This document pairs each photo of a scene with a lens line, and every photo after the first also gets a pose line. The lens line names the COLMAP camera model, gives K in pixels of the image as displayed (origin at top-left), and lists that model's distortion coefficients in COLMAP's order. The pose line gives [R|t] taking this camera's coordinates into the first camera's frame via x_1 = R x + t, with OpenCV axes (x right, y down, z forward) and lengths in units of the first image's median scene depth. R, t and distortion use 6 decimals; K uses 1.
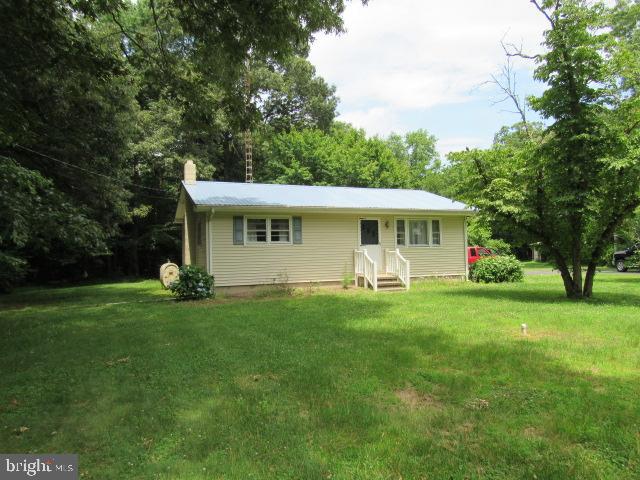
lens RADIAL K [[458.9, 0, 320.0], [0, 458.9, 240.0], [0, 0, 1]] dist [-0.006719, -0.005038]
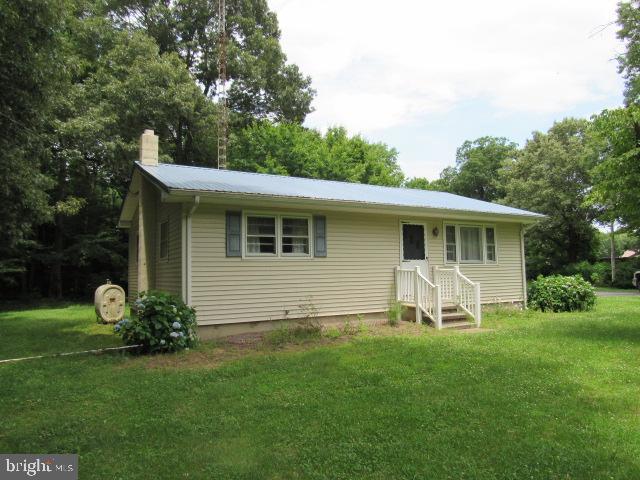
lens RADIAL K [[458.9, 0, 320.0], [0, 458.9, 240.0], [0, 0, 1]] dist [-0.006719, -0.005038]
pose [[0.990876, 0.013753, 0.134075, -0.132281], [-0.008617, 0.999210, -0.038807, 0.009015], [-0.134502, 0.037298, 0.990211, 0.332895]]
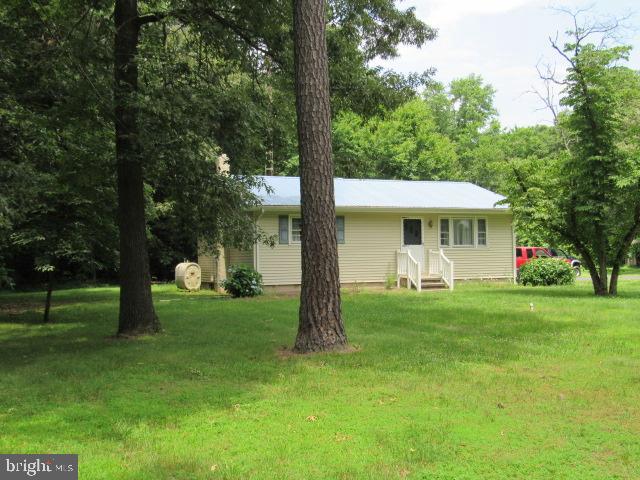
lens RADIAL K [[764.2, 0, 320.0], [0, 764.2, 240.0], [0, 0, 1]] dist [-0.058614, -0.020226]
pose [[0.999812, 0.008074, 0.017648, -0.116500], [-0.008280, 0.999898, 0.011628, -0.017087], [-0.017552, -0.011772, 0.999777, -0.609647]]
